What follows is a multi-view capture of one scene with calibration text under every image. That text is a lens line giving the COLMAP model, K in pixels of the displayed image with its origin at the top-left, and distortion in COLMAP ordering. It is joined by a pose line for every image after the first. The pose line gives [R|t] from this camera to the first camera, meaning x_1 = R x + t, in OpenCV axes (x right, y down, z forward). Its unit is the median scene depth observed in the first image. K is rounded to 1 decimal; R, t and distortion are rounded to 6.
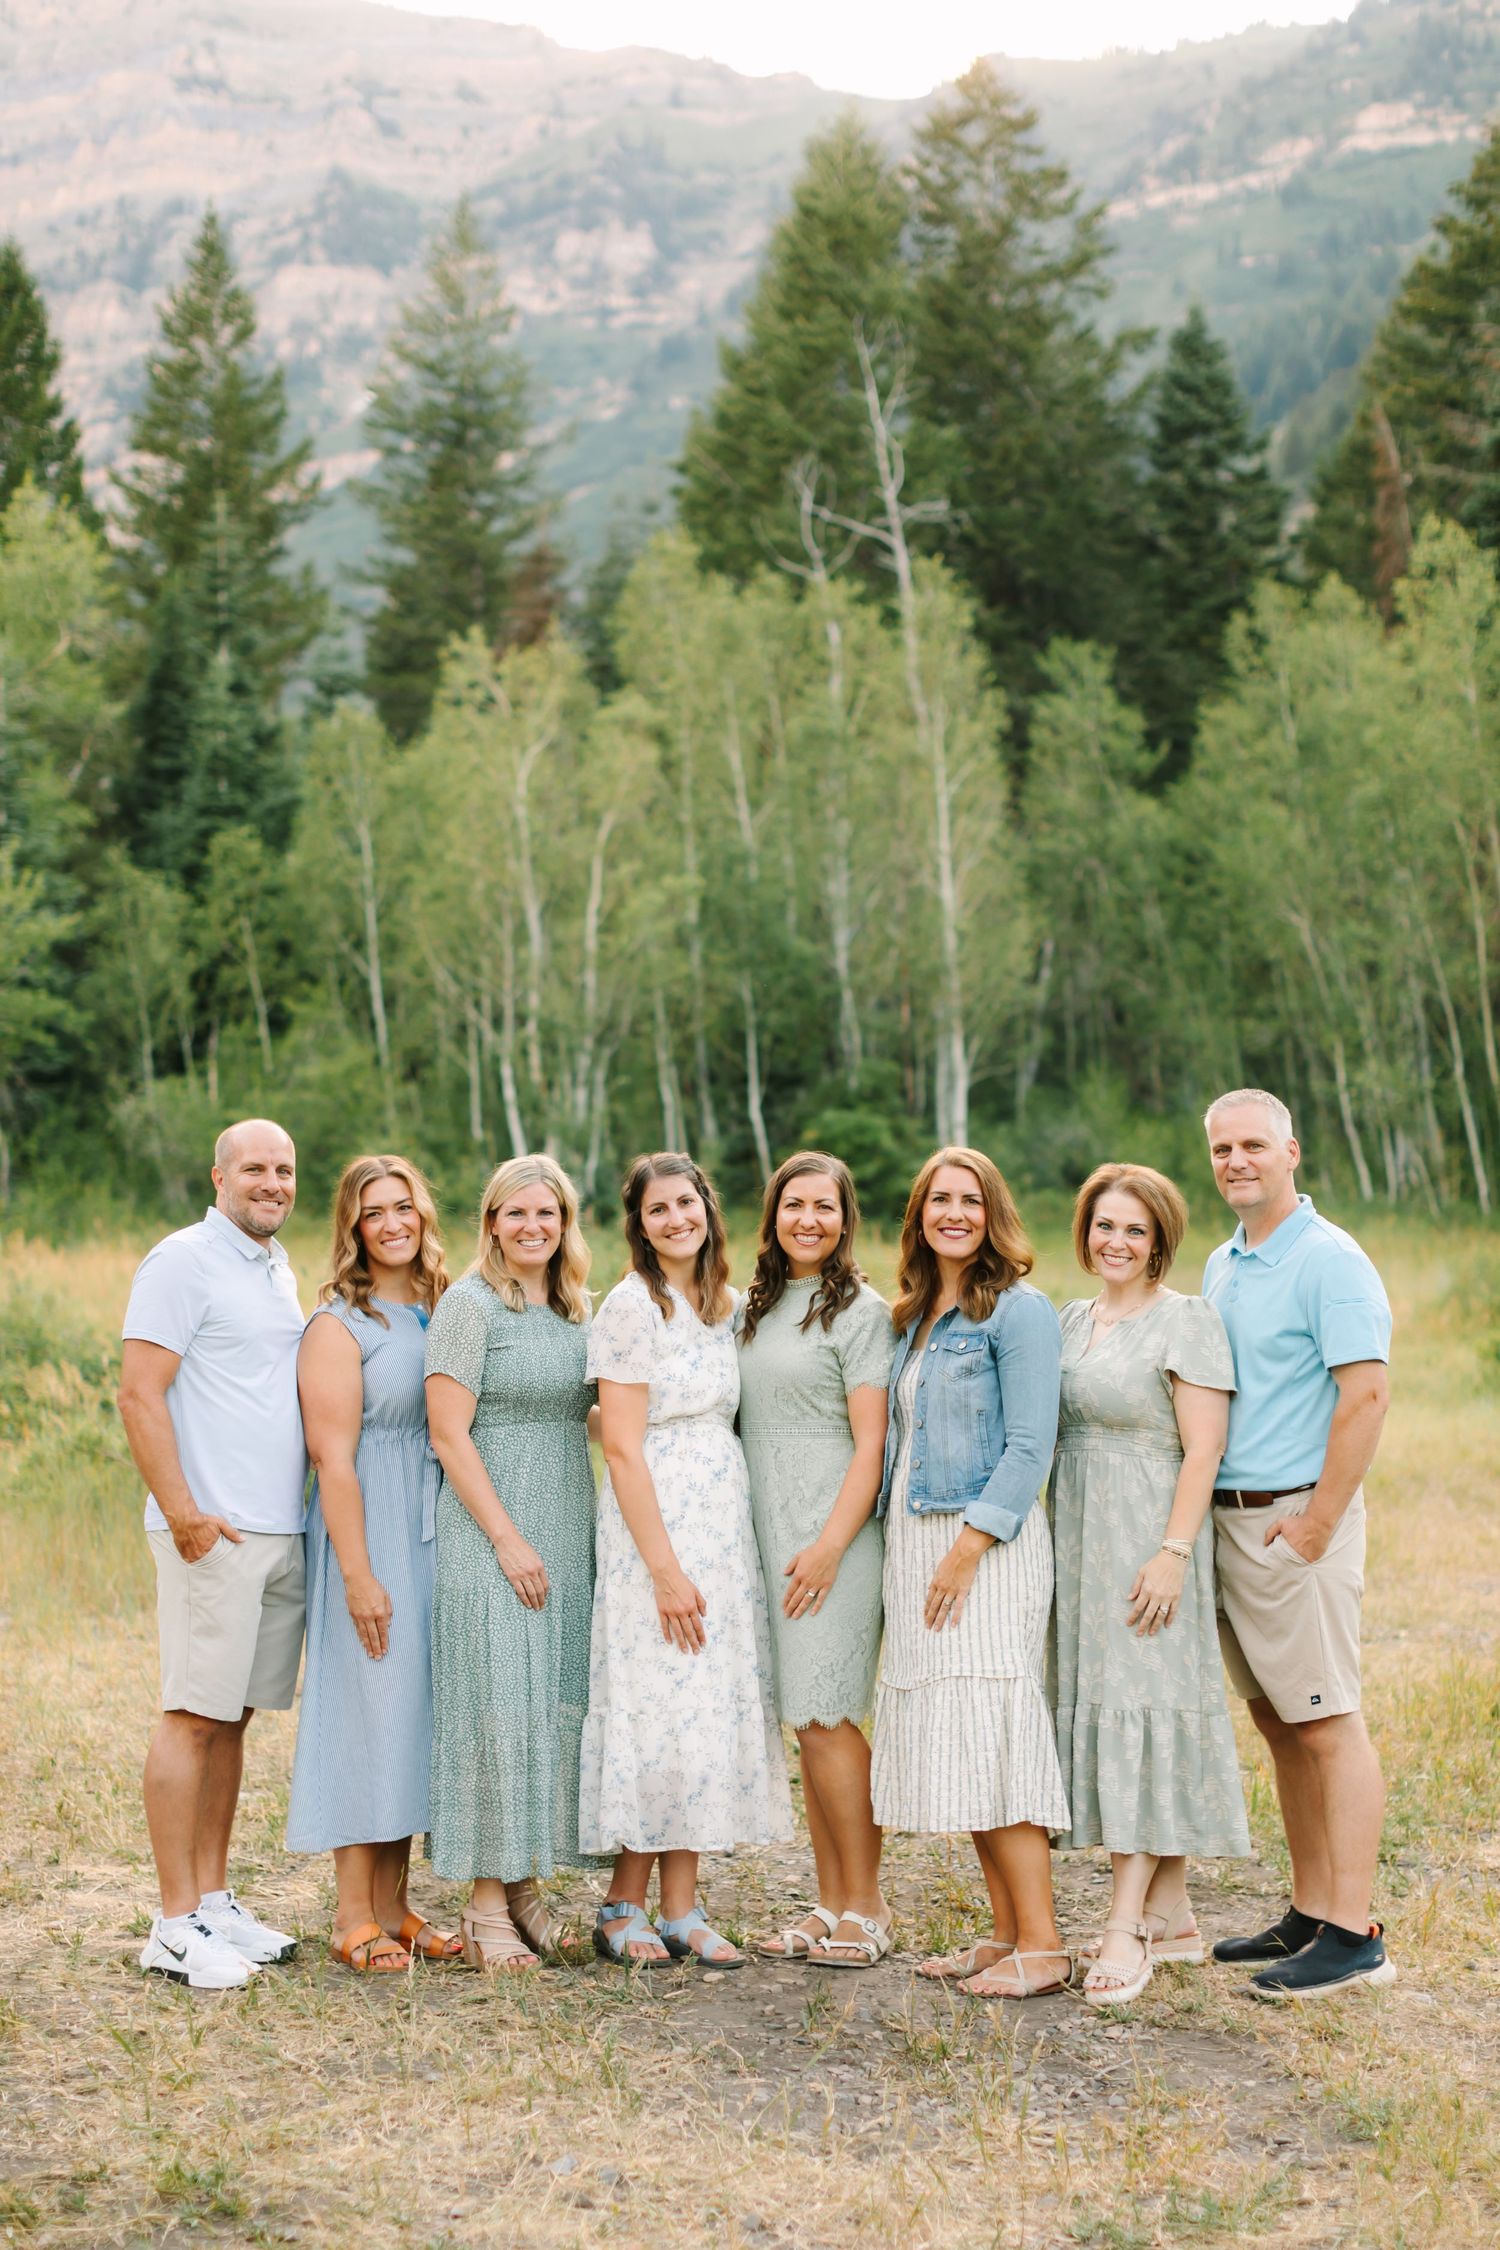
lens RADIAL K [[3915.5, 0, 847.9], [0, 3915.5, 1210.1], [0, 0, 1]] dist [0.061687, 0.000000]
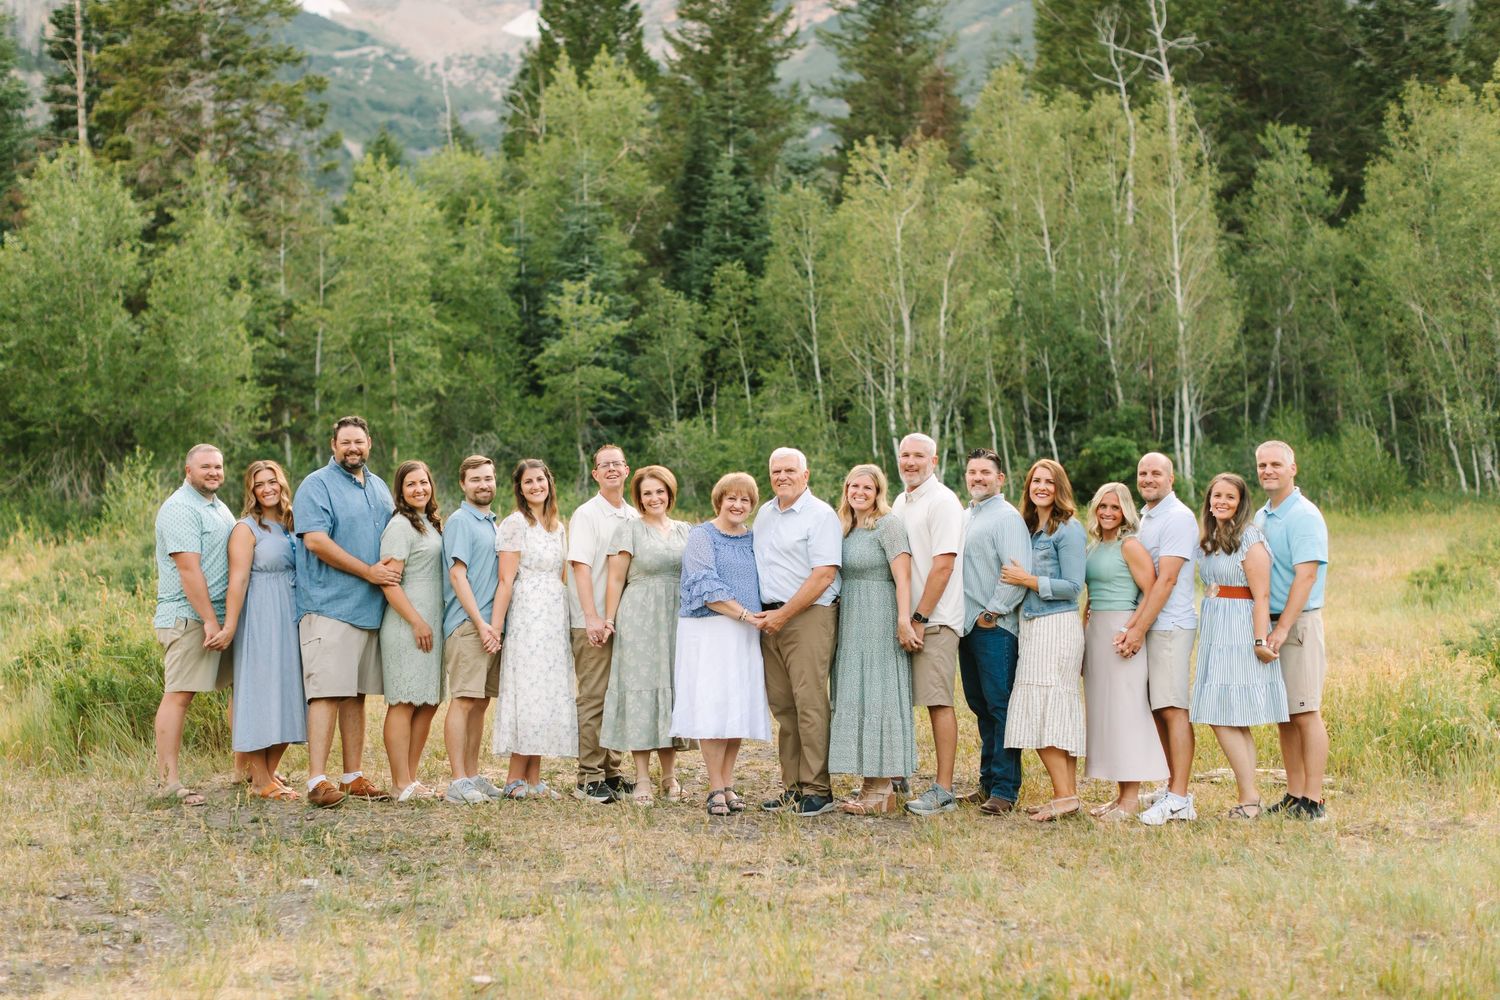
lens RADIAL K [[2730.3, 0, 746.3], [0, 2730.3, 504.6], [0, 0, 1]] dist [0.054582, 0.000000]
pose [[0.985602, -0.004143, -0.169030, 0.038515], [0.004091, 0.999991, -0.000660, 0.001925], [0.169031, -0.000041, 0.985611, -0.095568]]
